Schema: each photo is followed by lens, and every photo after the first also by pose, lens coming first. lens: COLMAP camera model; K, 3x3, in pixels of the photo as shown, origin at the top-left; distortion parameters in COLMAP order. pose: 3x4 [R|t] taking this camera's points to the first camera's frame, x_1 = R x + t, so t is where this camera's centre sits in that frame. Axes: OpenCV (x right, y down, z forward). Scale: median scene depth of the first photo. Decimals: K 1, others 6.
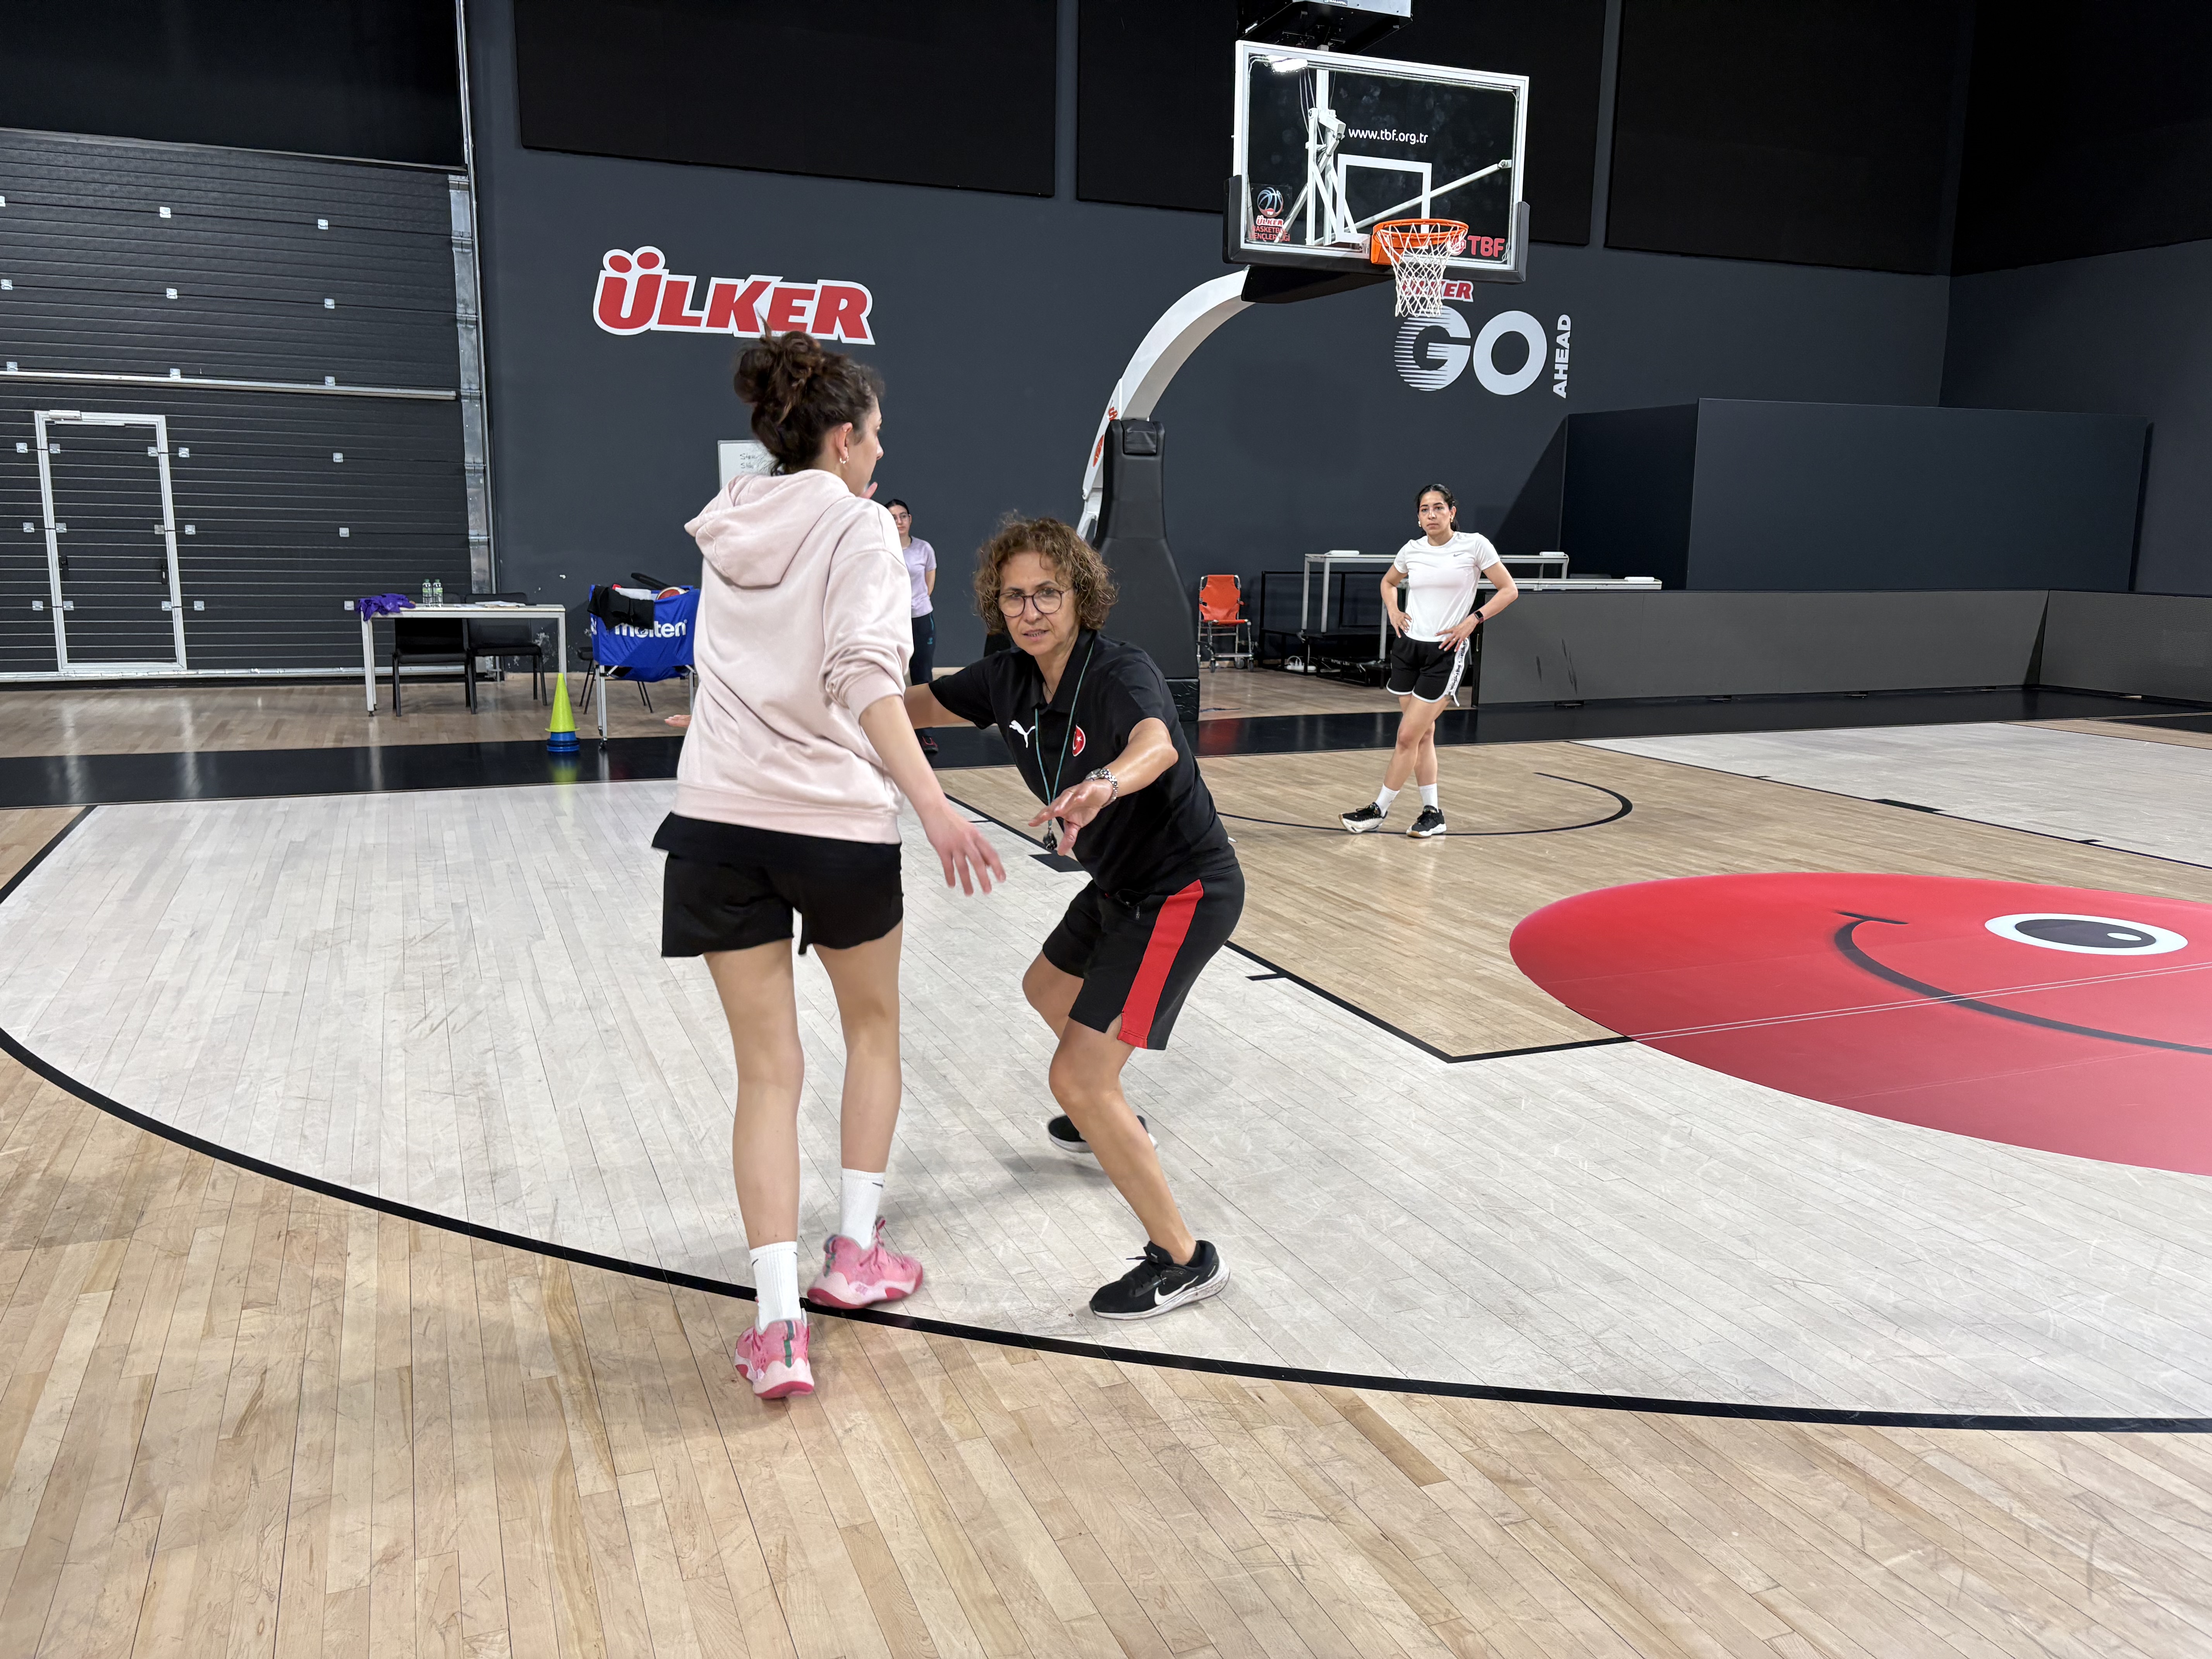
lens RADIAL K [[1672.7, 0, 1080.2], [0, 1672.7, 821.8], [0, 0, 1]] dist [0.032223, -0.022889]
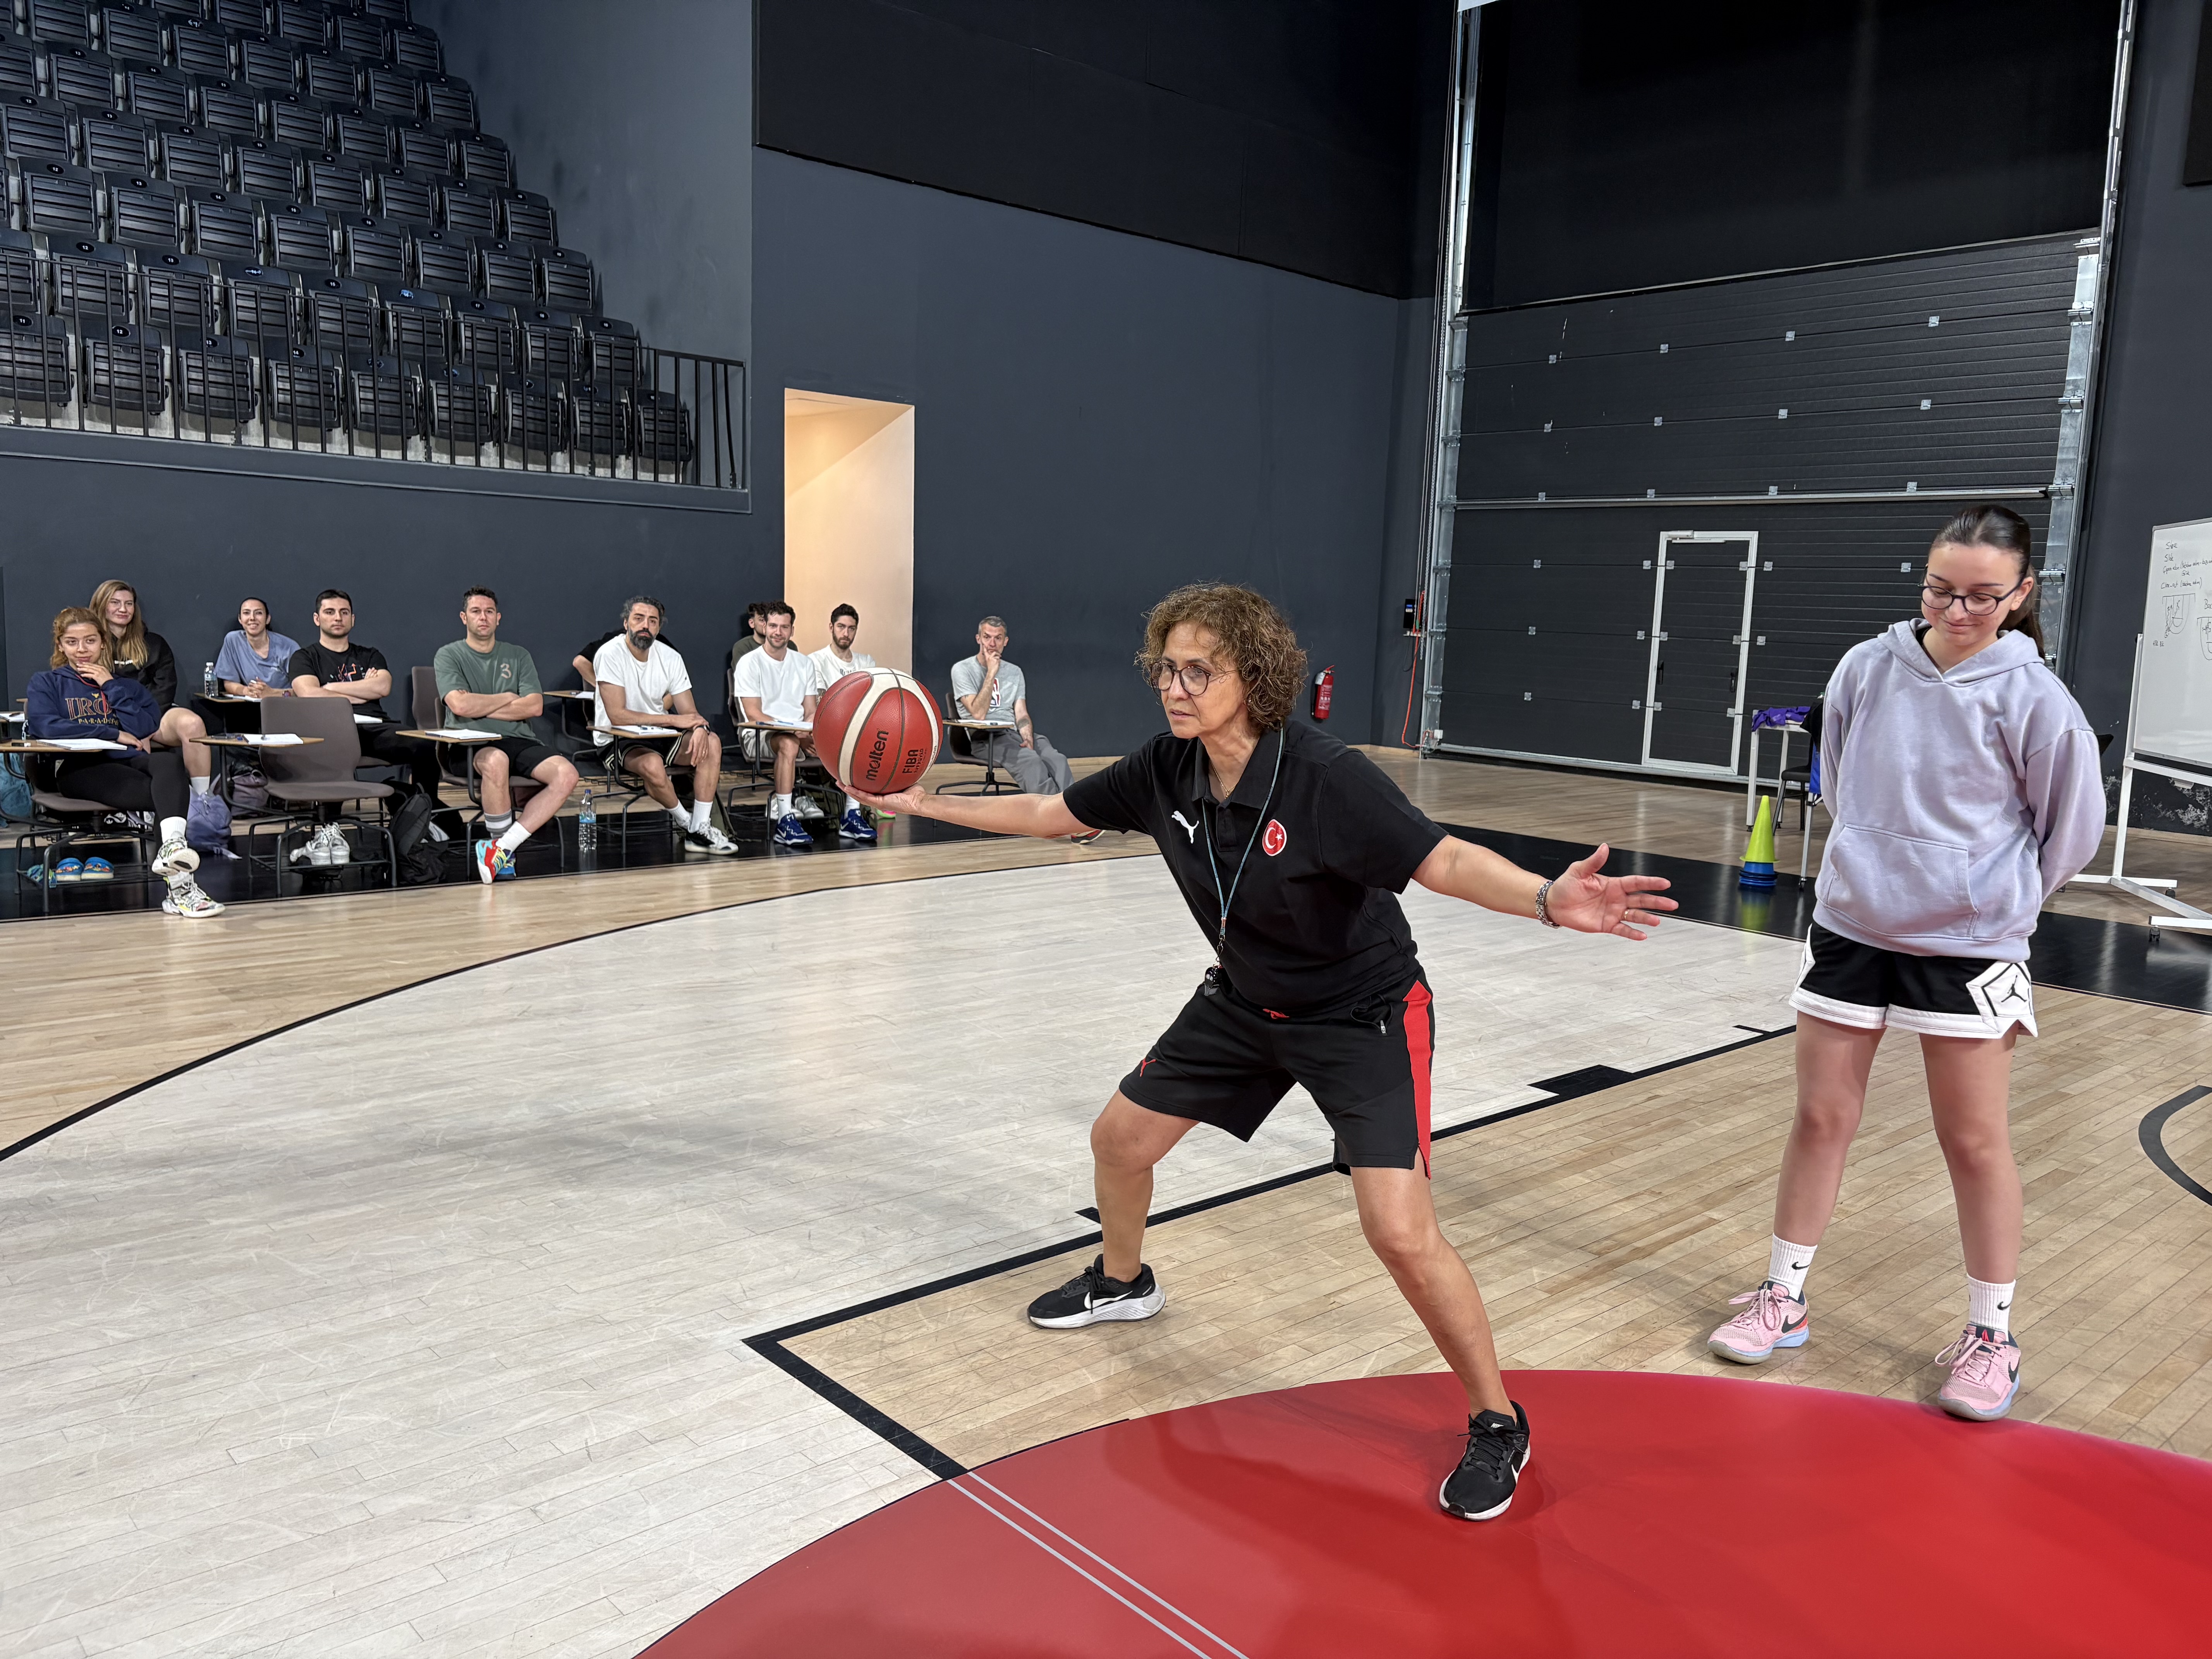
lens RADIAL K [[1672.7, 0, 1124.9], [0, 1672.7, 821.6], [0, 0, 1]] dist [0.032223, -0.022889]
pose [[0.344429, 0.119447, -0.931183, 0.291913], [-0.197191, 0.978951, 0.052637, -0.041936], [0.917870, 0.165491, 0.360733, 0.287008]]
